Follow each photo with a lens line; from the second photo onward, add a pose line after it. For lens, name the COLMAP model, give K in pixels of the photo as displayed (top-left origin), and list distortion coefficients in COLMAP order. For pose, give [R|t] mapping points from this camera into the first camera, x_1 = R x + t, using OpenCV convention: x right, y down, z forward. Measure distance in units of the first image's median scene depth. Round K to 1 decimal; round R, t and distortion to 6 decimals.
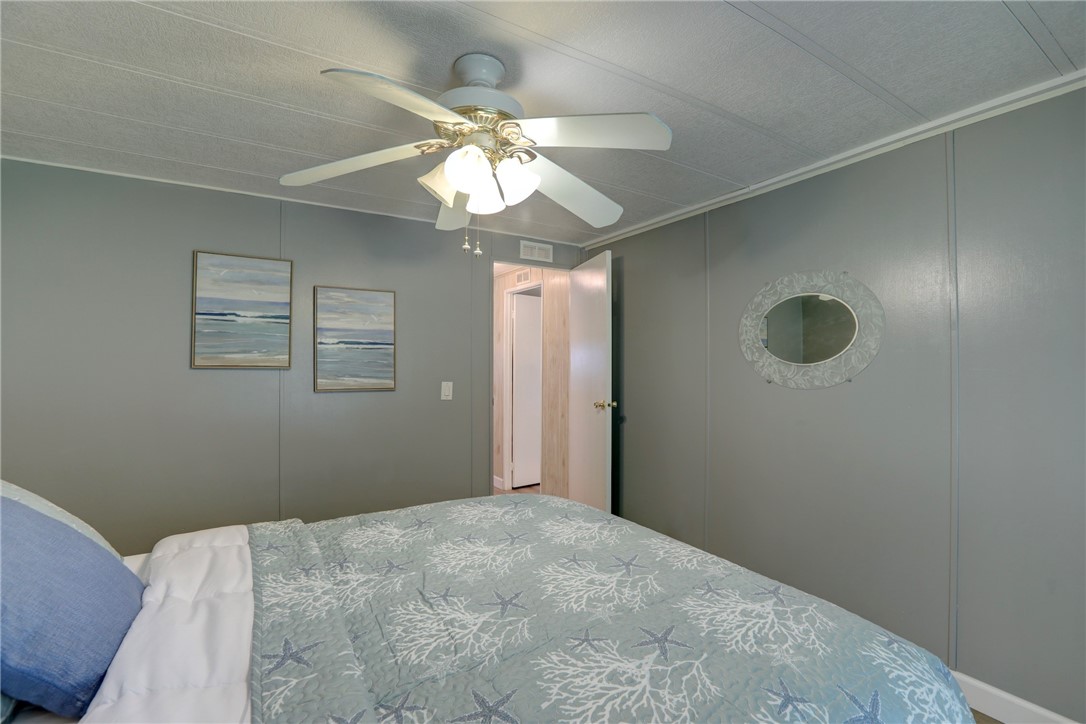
lens RADIAL K [[489.4, 0, 535.3], [0, 489.4, 357.6], [0, 0, 1]] dist [-0.031507, 0.001750]
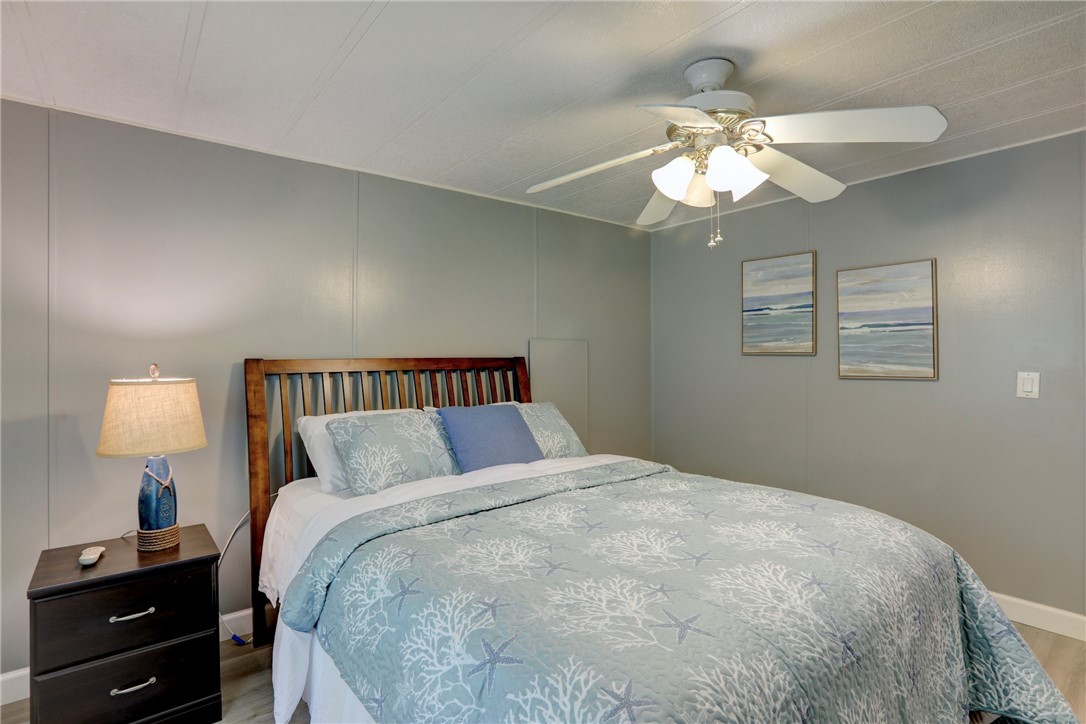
lens RADIAL K [[520.0, 0, 535.2], [0, 520.0, 362.1], [0, 0, 1]] dist [-0.041015, 0.002476]
pose [[0.136589, 0.008824, -0.990588, 0.532467], [0.027794, 0.999533, 0.012736, 0.008710], [0.990238, -0.029272, 0.136280, 0.259901]]
